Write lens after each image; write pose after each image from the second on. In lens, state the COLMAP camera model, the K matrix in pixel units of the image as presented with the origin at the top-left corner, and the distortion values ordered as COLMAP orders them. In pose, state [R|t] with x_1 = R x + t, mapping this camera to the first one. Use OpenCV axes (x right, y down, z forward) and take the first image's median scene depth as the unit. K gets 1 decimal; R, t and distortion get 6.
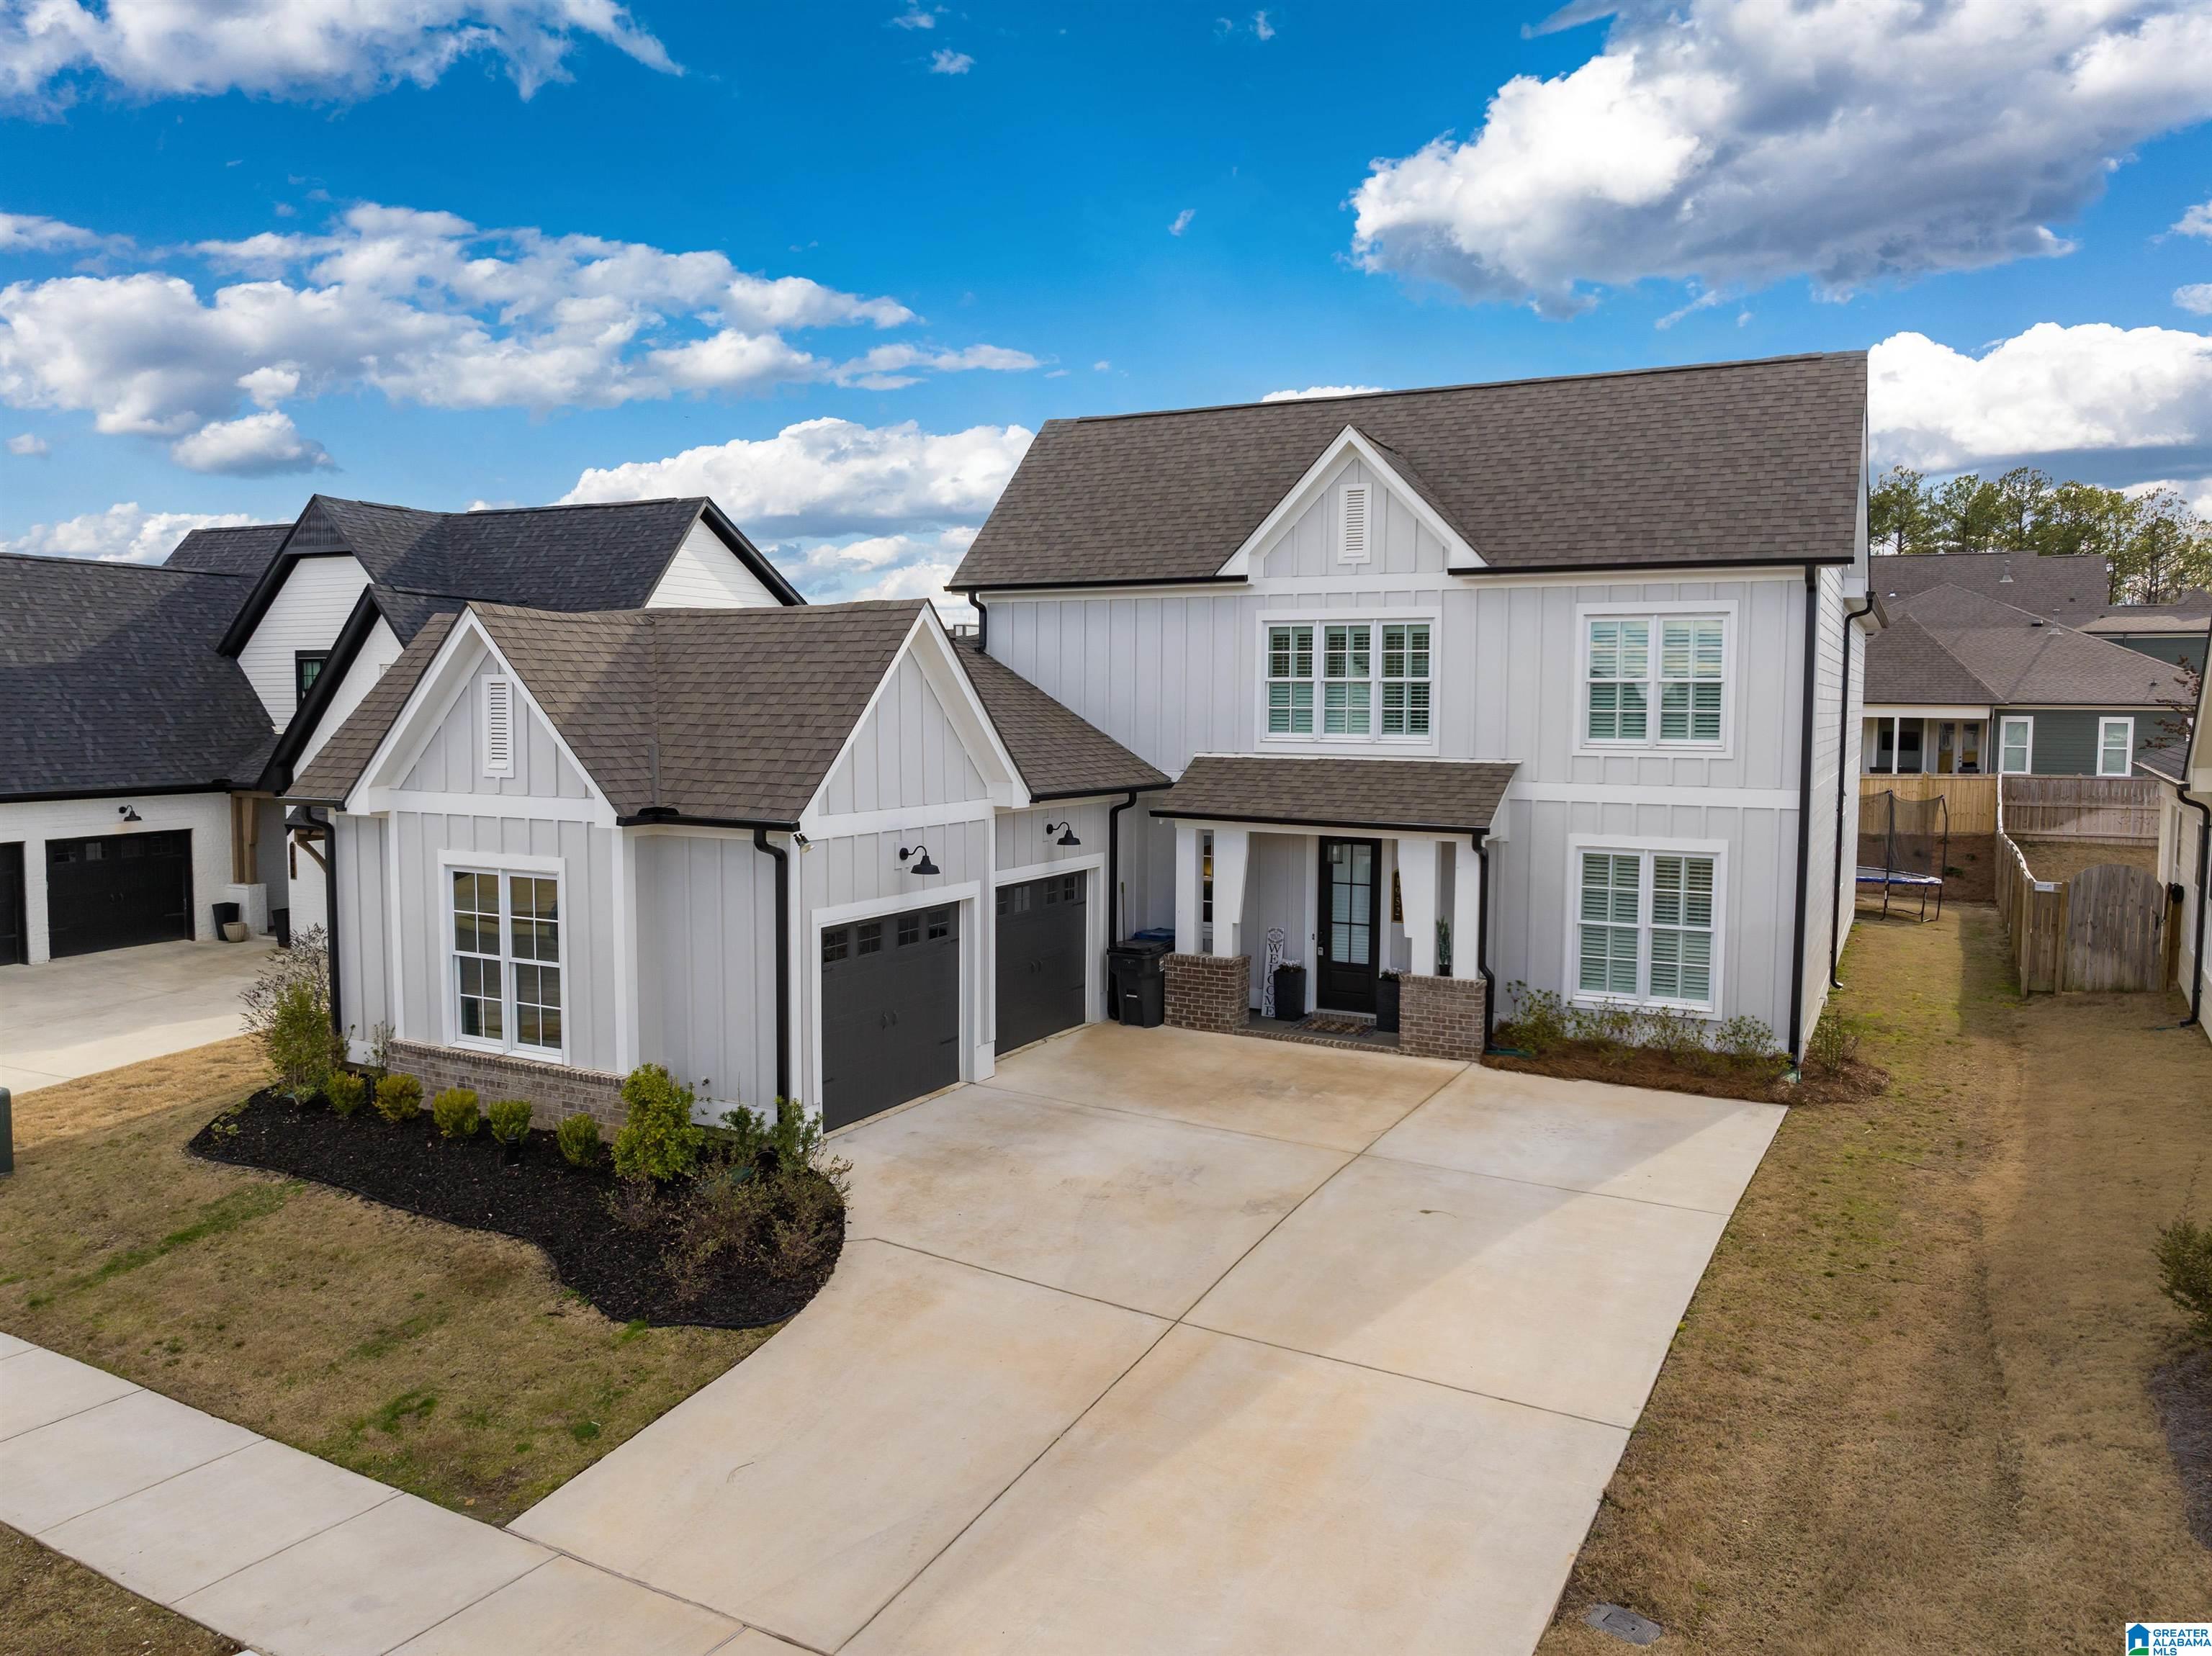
lens RADIAL K [[1594.2, 0, 1133.8], [0, 1594.2, 824.8], [0, 0, 1]] dist [-0.041132, -0.002157]
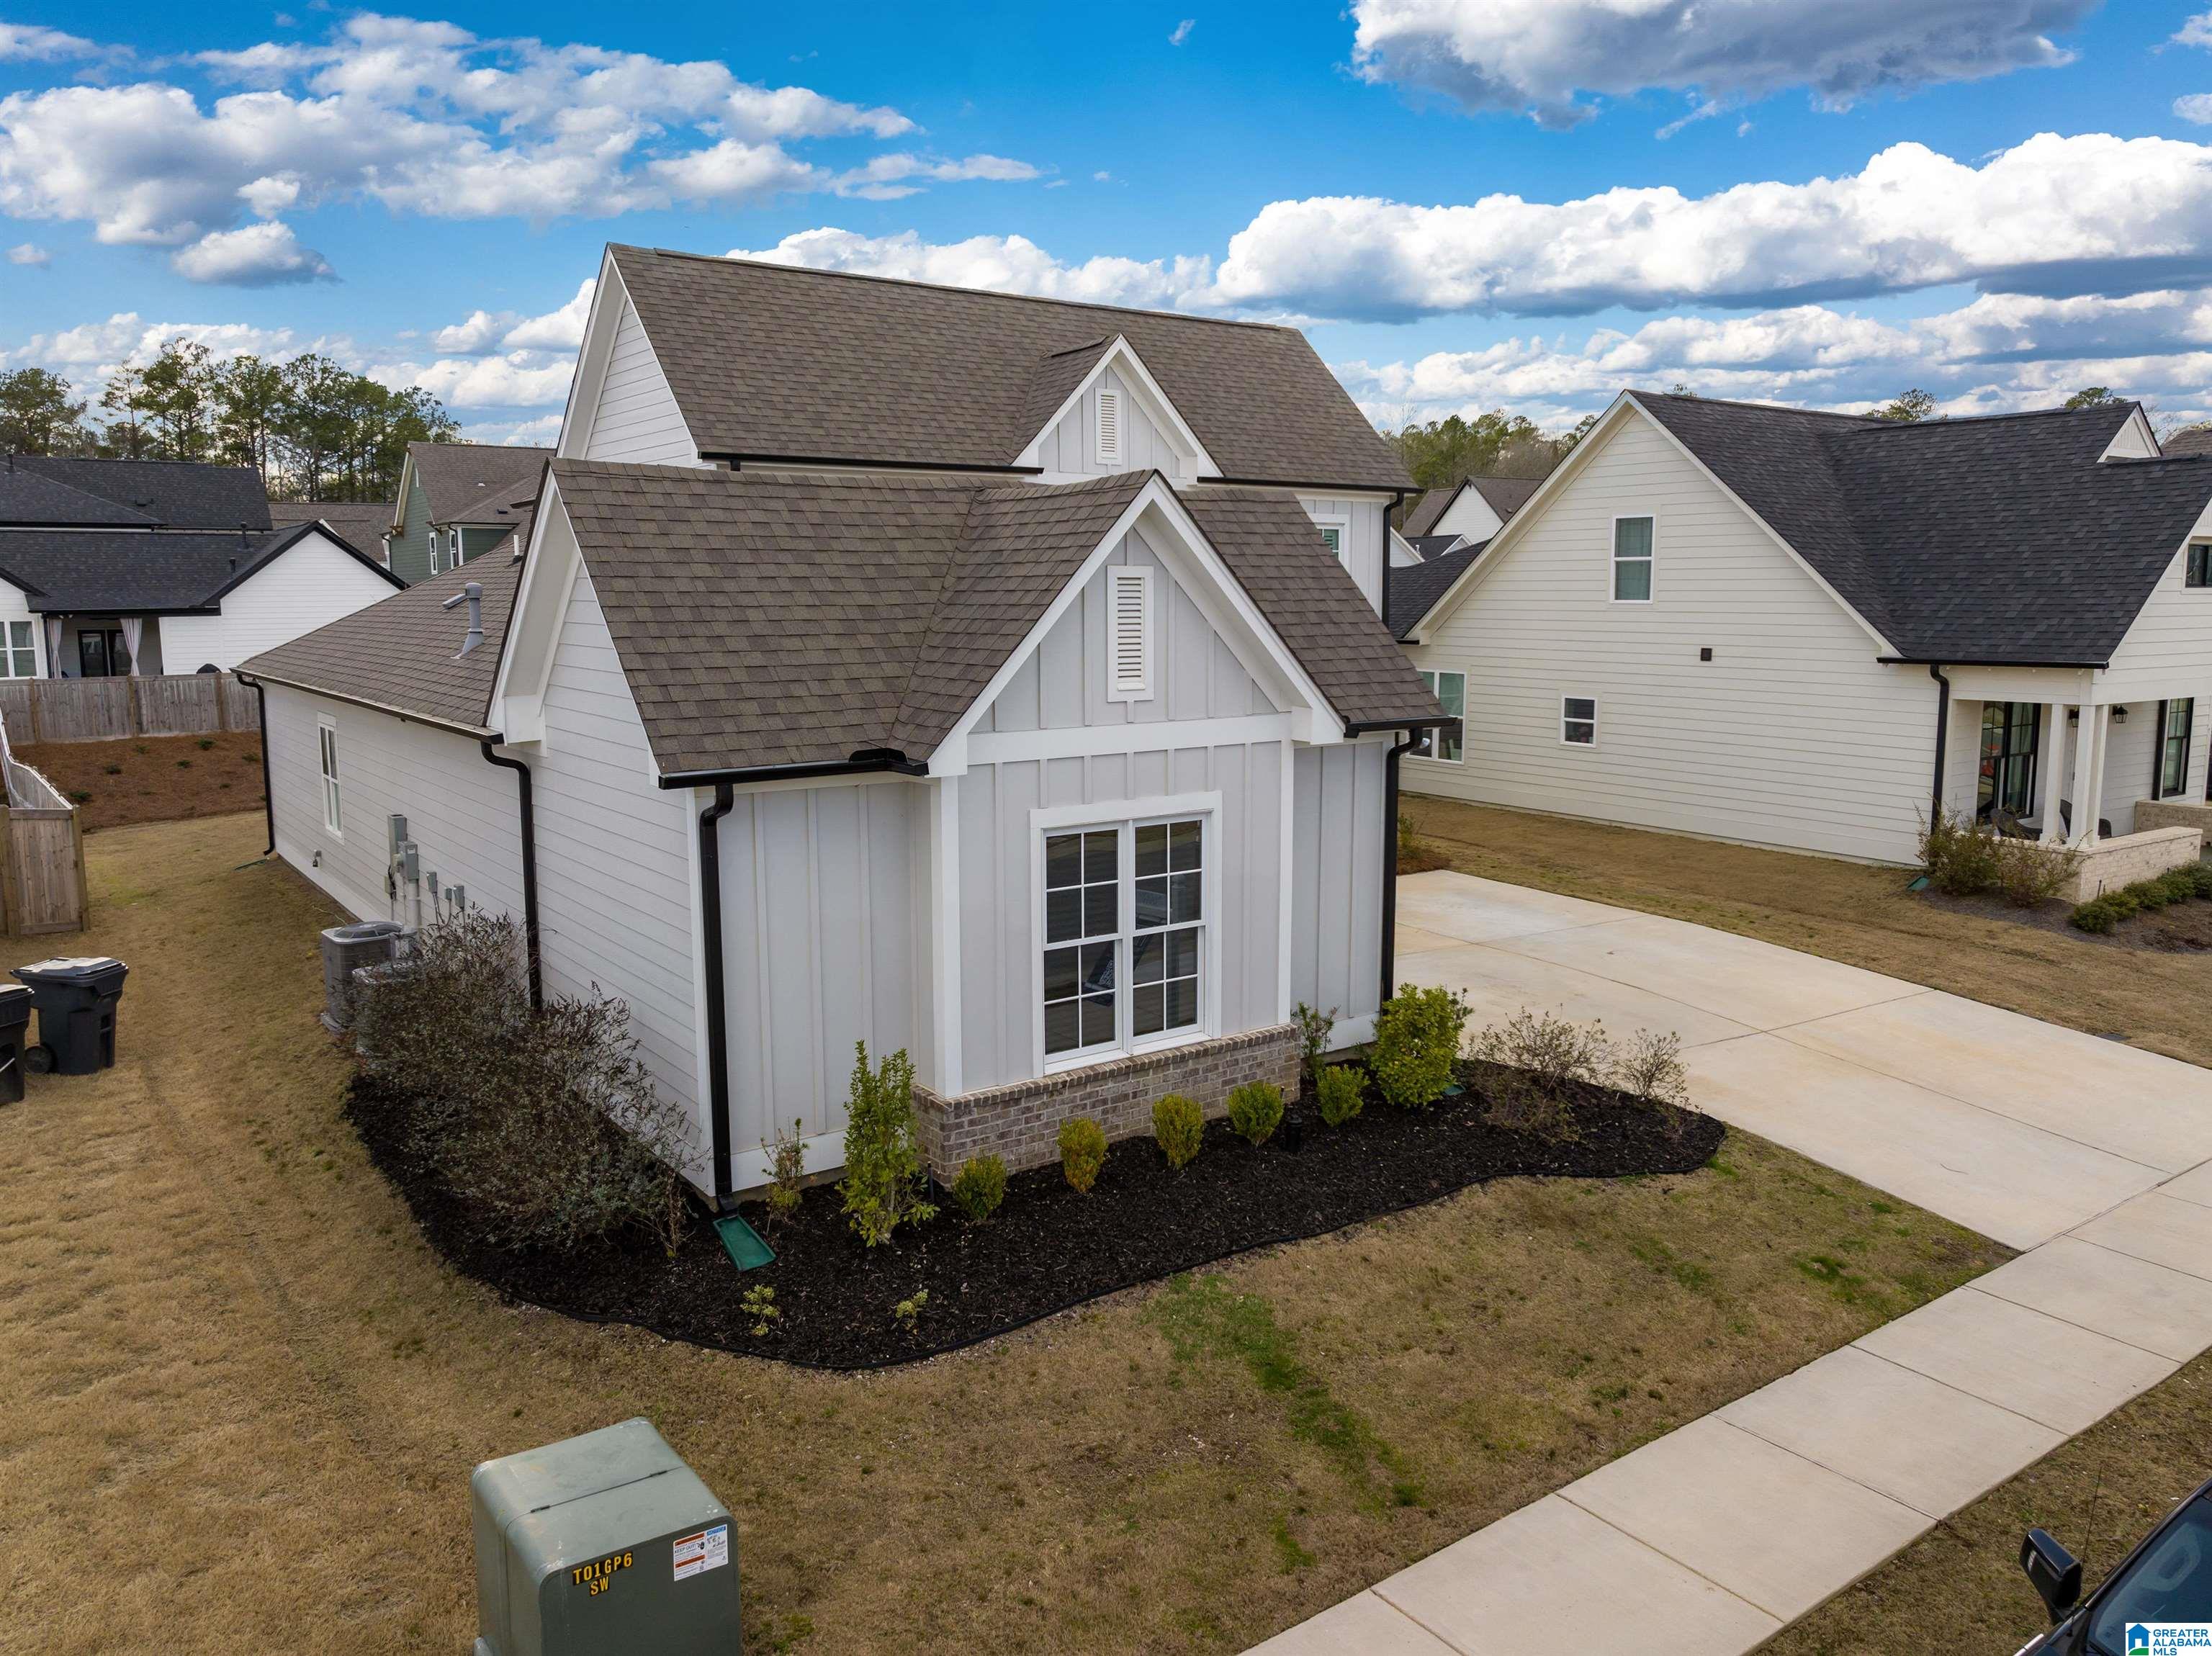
lens RADIAL K [[1594.2, 0, 1133.8], [0, 1594.2, 824.8], [0, 0, 1]] dist [-0.041132, -0.002157]
pose [[0.431207, -0.138640, 0.891538, -0.947578], [0.073607, 0.990236, 0.118388, -0.053302], [-0.899246, 0.014574, 0.437201, 0.571998]]
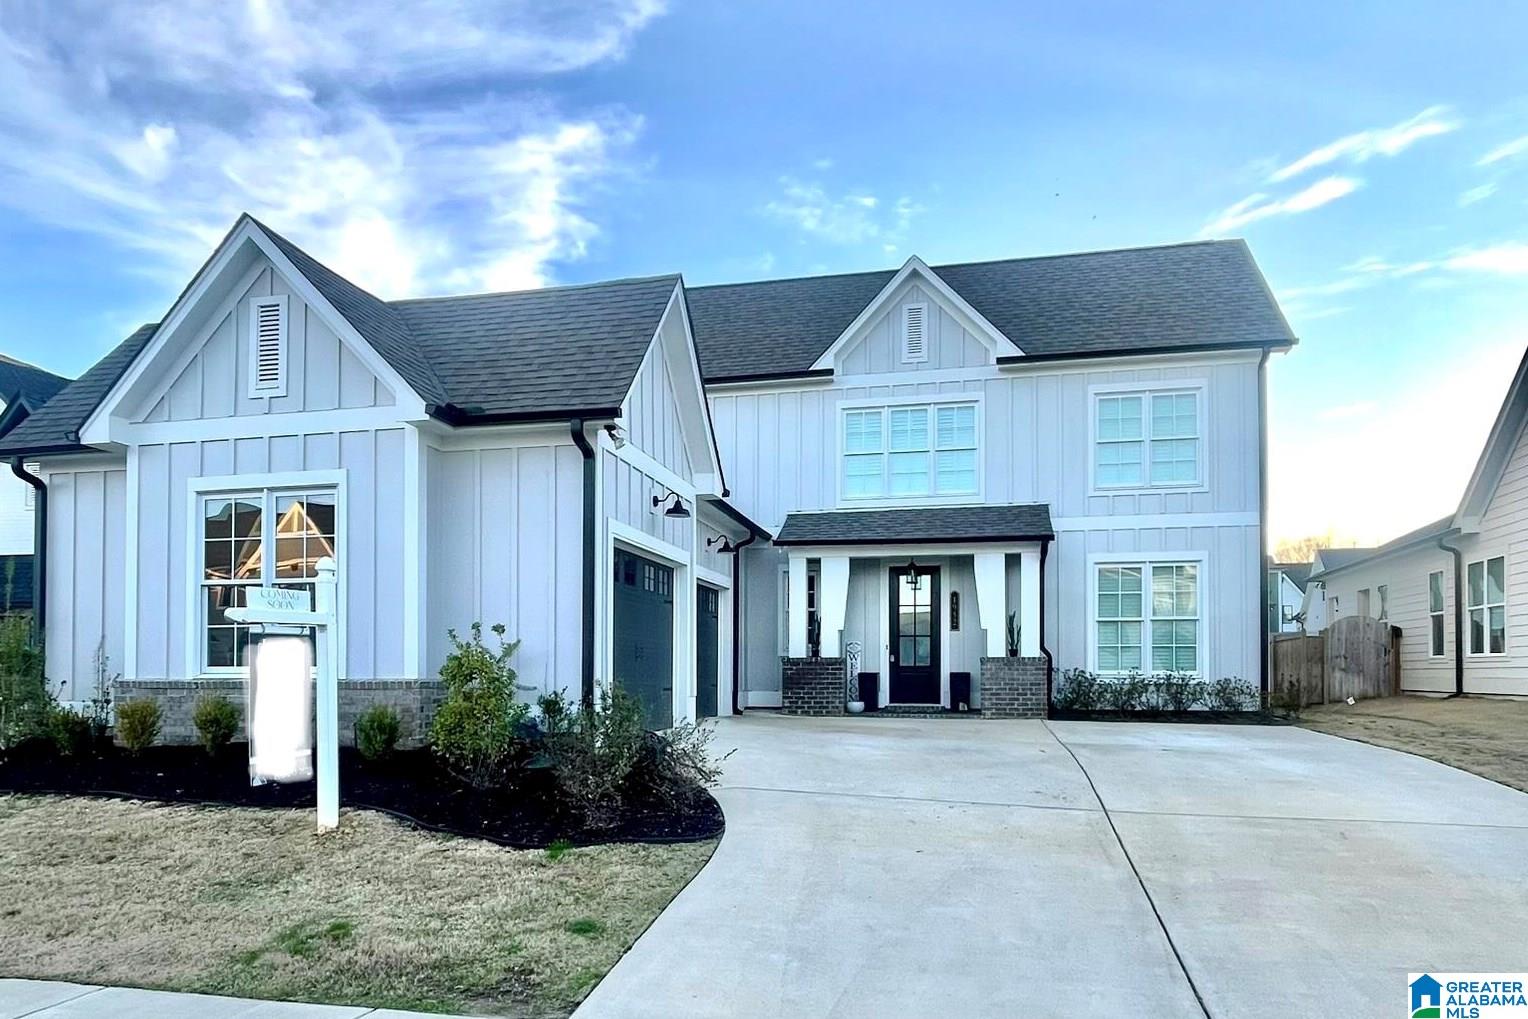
lens RADIAL K [[996.3, 0, 759.6], [0, 996.3, 664.8], [0, 0, 1]] dist [-0.004075, -0.001977]
pose [[0.965687, -0.004038, 0.259679, -0.228200], [0.027367, 0.995895, -0.086284, 0.174384], [-0.258264, 0.090430, 0.961833, 0.283337]]
